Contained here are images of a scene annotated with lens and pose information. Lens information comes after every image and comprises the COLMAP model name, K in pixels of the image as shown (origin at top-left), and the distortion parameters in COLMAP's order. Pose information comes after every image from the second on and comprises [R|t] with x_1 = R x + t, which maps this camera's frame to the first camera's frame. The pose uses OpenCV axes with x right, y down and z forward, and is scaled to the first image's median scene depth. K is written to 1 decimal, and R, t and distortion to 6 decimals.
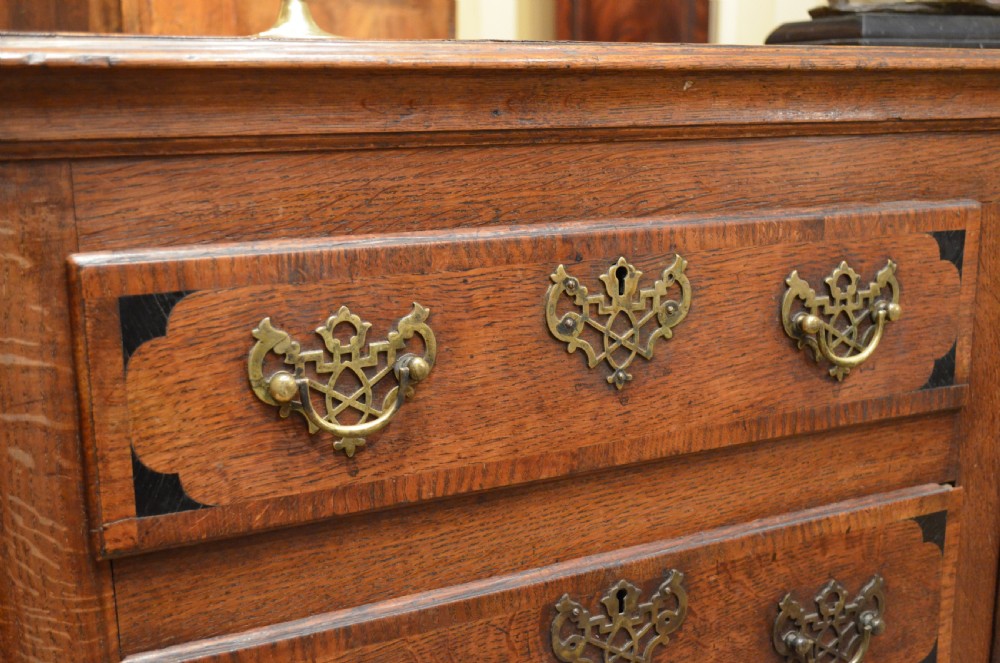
lens RADIAL K [[1111.5, 0, 513.8], [0, 1111.5, 345.6], [0, 0, 1]] dist [-0.021210, -0.009667]
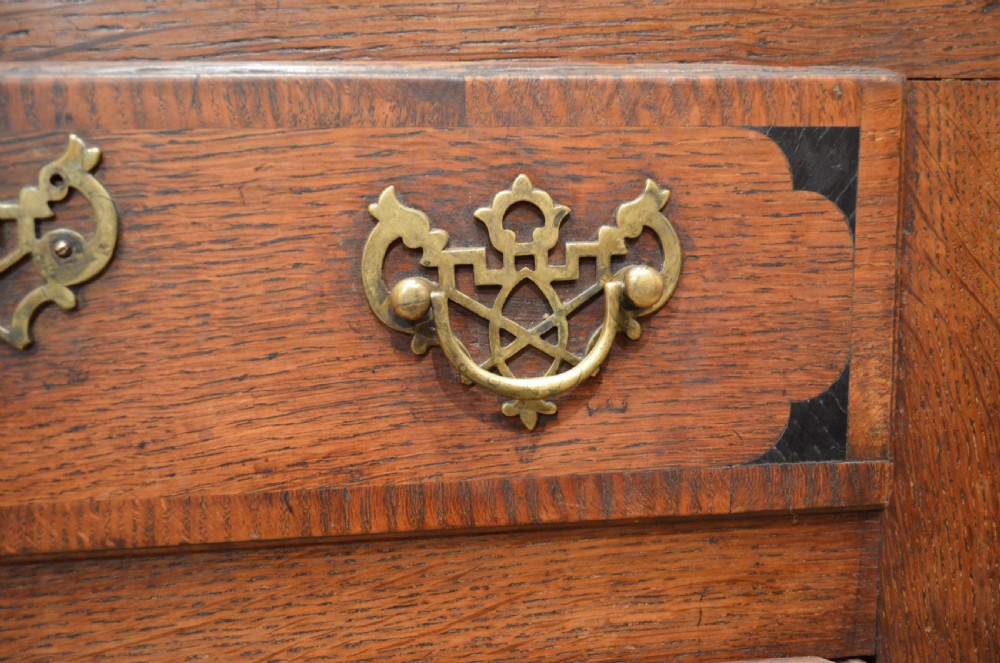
lens RADIAL K [[772.9, 0, 503.3], [0, 772.9, 346.9], [0, 0, 1]] dist [-0.014983, 0.006642]
pose [[0.938316, 0.031530, -0.344338, 0.427575], [-0.059617, 0.995673, -0.071285, 0.022703], [0.340600, 0.087416, 0.936136, 0.729450]]
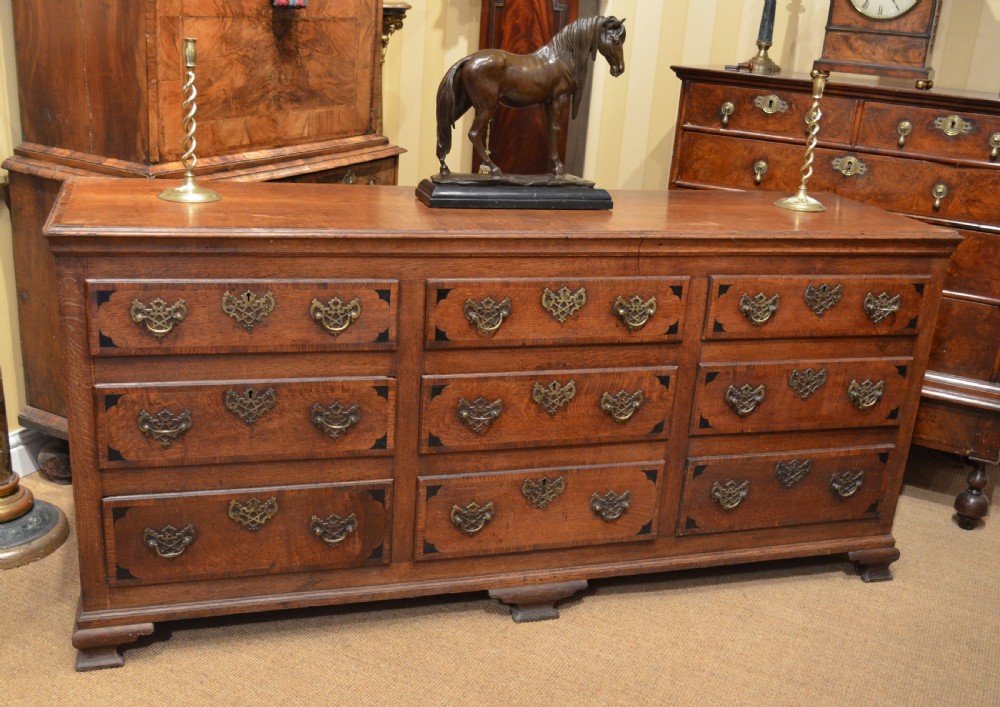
lens RADIAL K [[1091.8, 0, 512.9], [0, 1091.8, 414.6], [0, 0, 1]] dist [-0.023995, 0.000319]
pose [[0.984594, 0.130391, -0.116503, 1.236509], [-0.114060, 0.983942, 0.137292, -0.238605], [0.132534, -0.121888, 0.983655, -2.049698]]
